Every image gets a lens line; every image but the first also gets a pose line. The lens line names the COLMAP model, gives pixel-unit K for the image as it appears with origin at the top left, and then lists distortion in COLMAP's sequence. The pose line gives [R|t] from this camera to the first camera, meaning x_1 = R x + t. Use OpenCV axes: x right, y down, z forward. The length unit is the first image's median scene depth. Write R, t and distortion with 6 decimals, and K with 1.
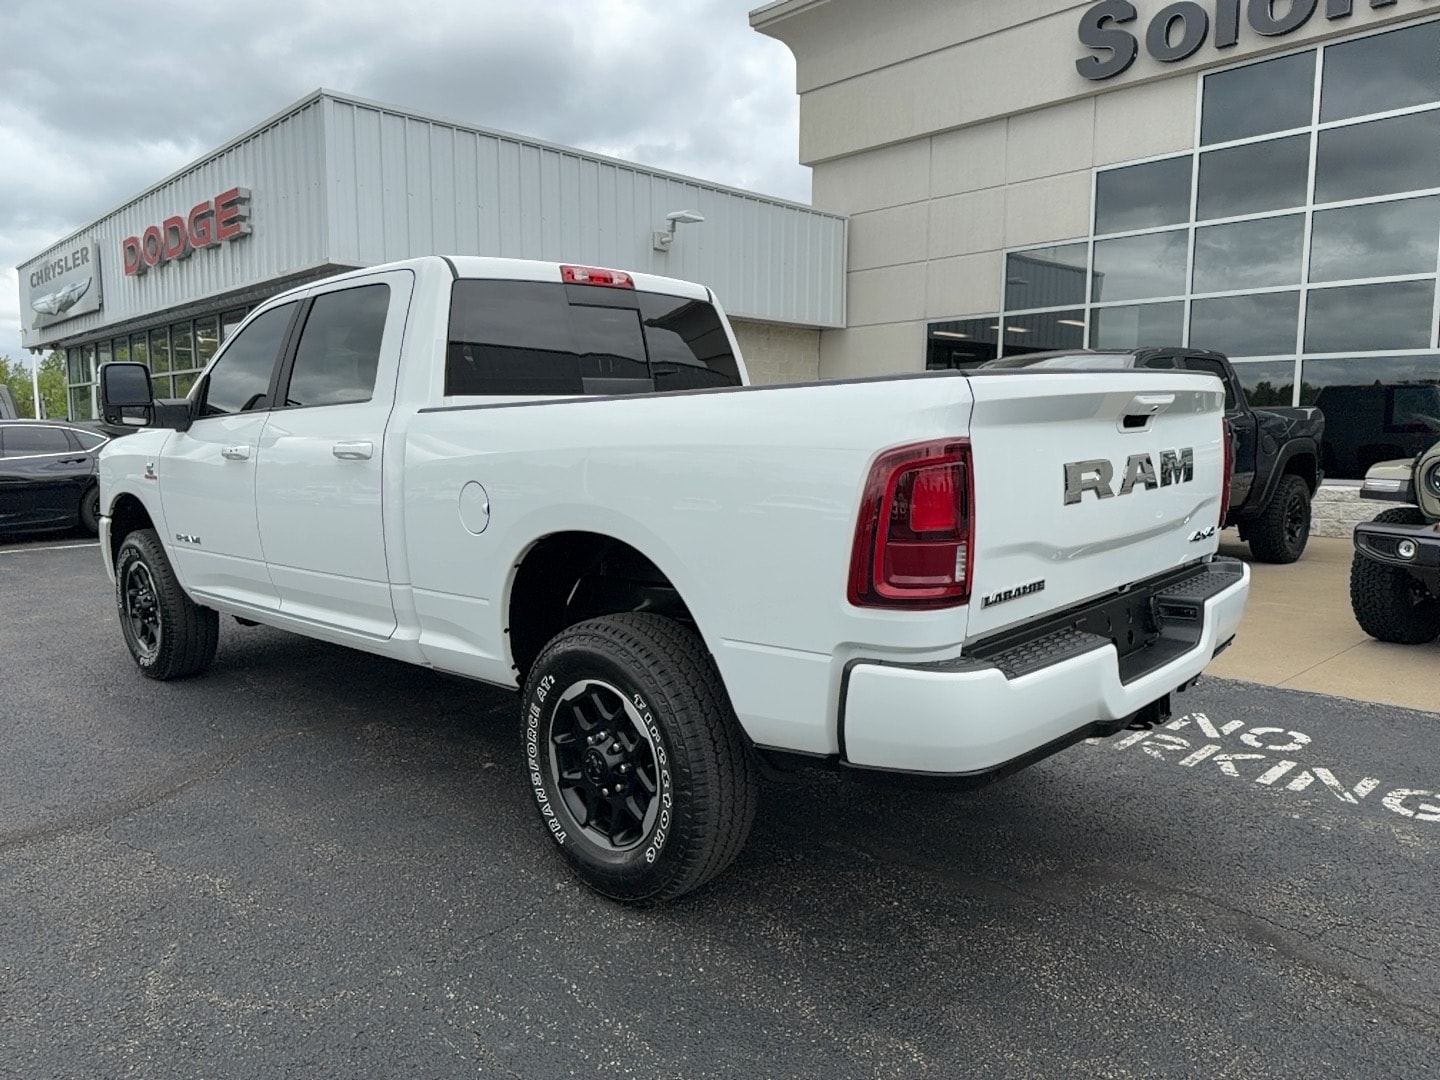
lens RADIAL K [[1005.8, 0, 720.6], [0, 1005.8, 537.3], [0, 0, 1]] dist [0.036654, -0.043514]
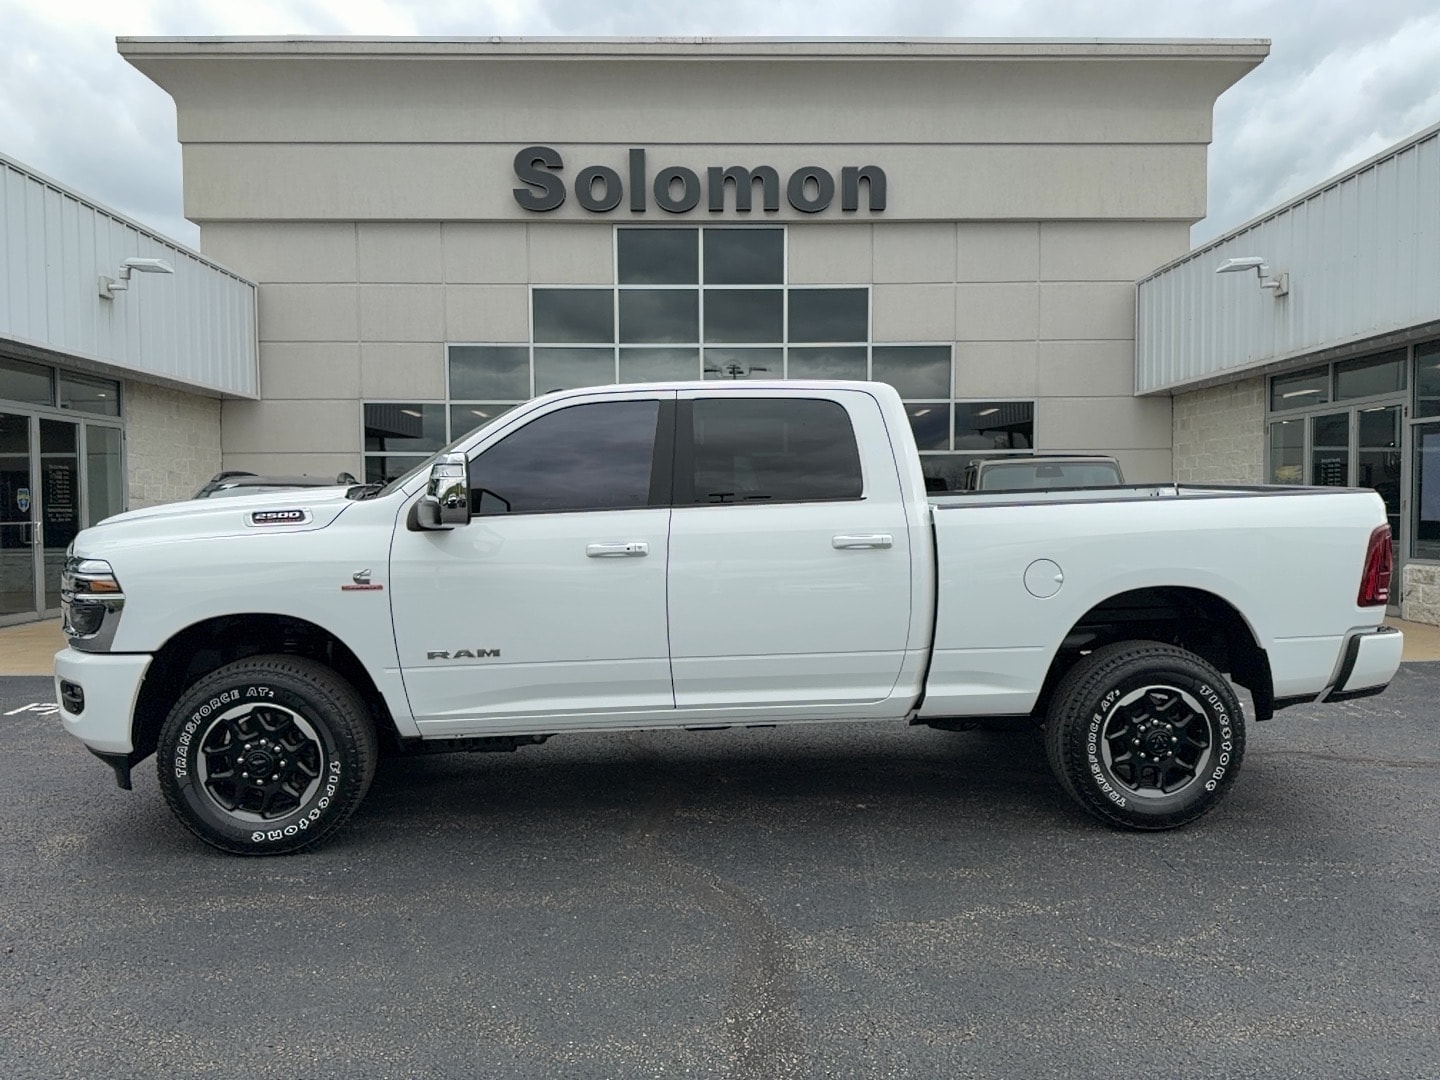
lens RADIAL K [[992.0, 0, 717.9], [0, 992.0, 557.8], [0, 0, 1]] dist [0.044758, -0.078661]
pose [[0.677258, -0.044198, 0.734417, -1.157040], [0.083162, 0.996396, -0.016726, -0.054583], [-0.731031, 0.072403, 0.678492, 0.315206]]
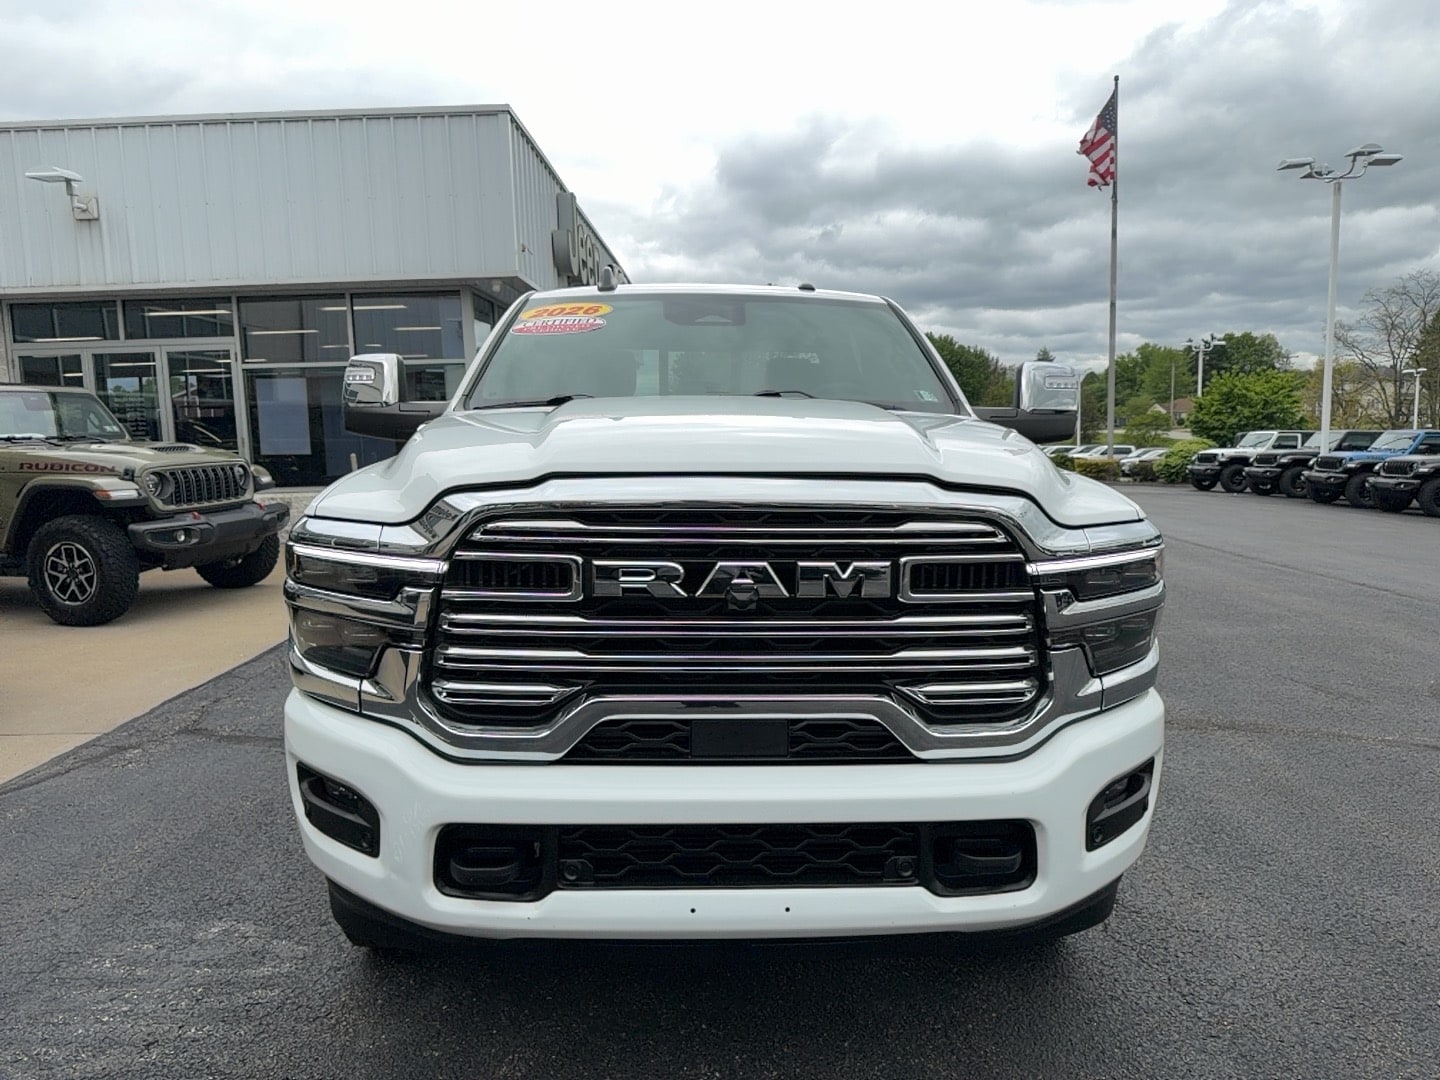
lens RADIAL K [[1005.8, 0, 720.6], [0, 1005.8, 537.3], [0, 0, 1]] dist [0.036654, -0.043514]
pose [[-0.693589, -0.063931, 0.717529, -1.101167], [0.100430, 0.977745, 0.184195, -0.225725], [-0.713336, 0.199817, -0.671732, 1.894331]]
